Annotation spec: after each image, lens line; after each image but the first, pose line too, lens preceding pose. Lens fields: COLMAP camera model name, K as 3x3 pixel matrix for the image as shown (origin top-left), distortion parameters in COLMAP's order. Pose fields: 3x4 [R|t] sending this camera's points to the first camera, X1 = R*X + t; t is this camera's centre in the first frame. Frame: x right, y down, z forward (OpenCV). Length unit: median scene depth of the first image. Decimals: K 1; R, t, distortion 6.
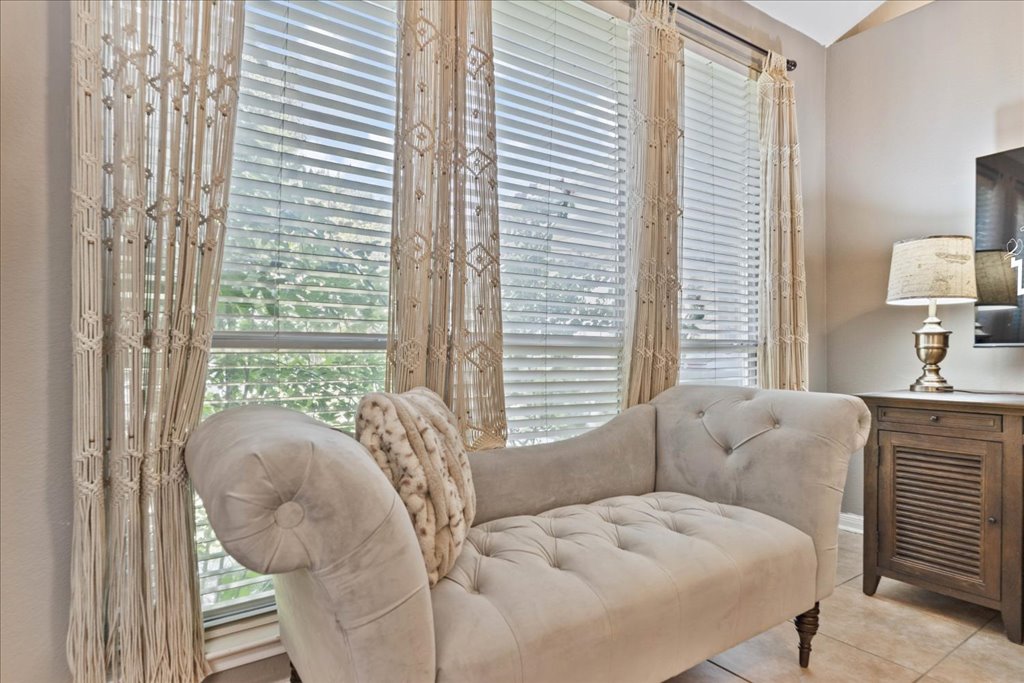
lens RADIAL K [[574.2, 0, 531.9], [0, 574.2, 356.5], [0, 0, 1]] dist [-0.002588, -0.000502]
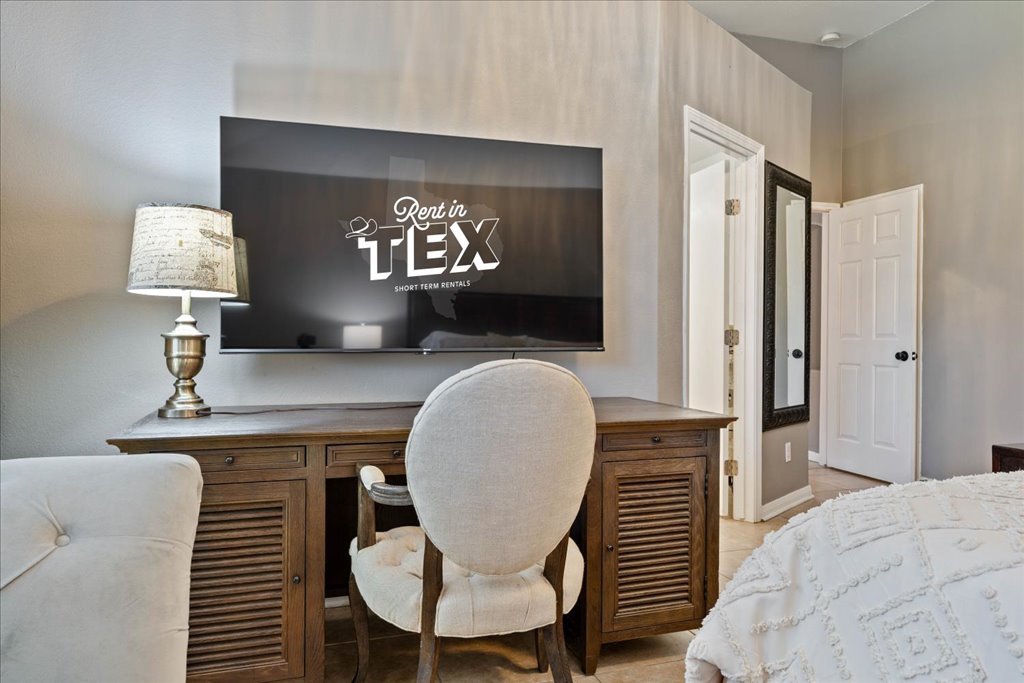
lens RADIAL K [[696.0, 0, 512.0], [0, 696.0, 341.5], [0, 0, 1]] dist [-0.007384, -0.000189]
pose [[0.328776, -0.002284, 0.944405, -0.004869], [0.003833, 0.999992, 0.001084, -0.034273], [-0.944400, 0.003264, 0.328782, 0.317524]]
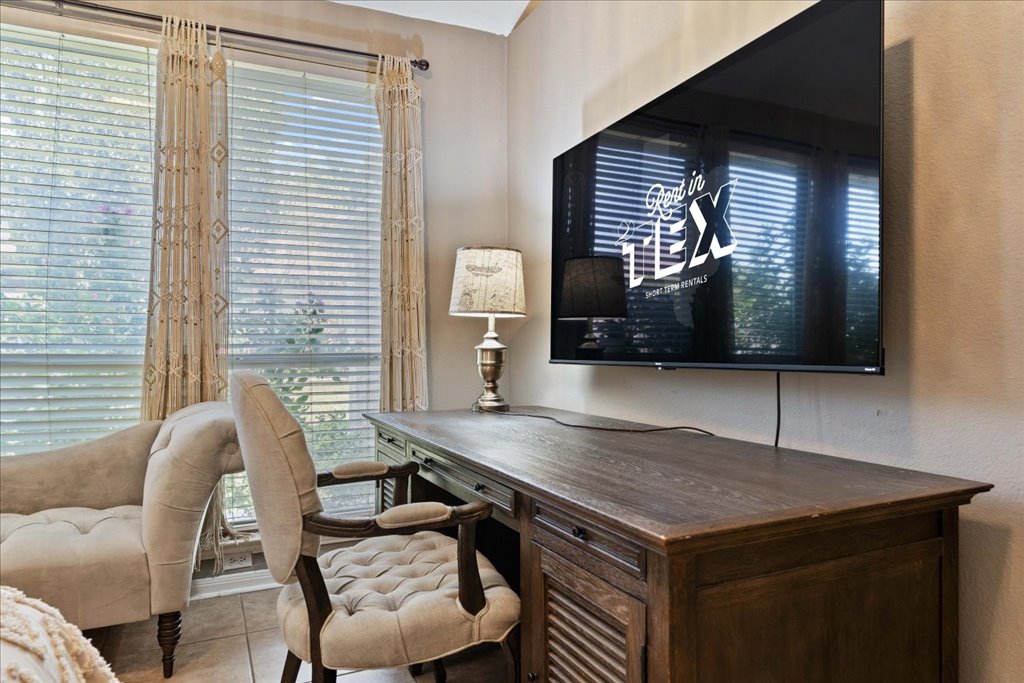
lens RADIAL K [[649.6, 0, 512.0], [0, 649.6, 341.5], [0, 0, 1]] dist [-0.000059, 0.000764]
pose [[0.984263, 0.009566, -0.176451, 0.931352], [-0.011988, 0.999848, -0.012663, -0.040143], [0.176303, 0.014579, 0.984228, -0.040955]]
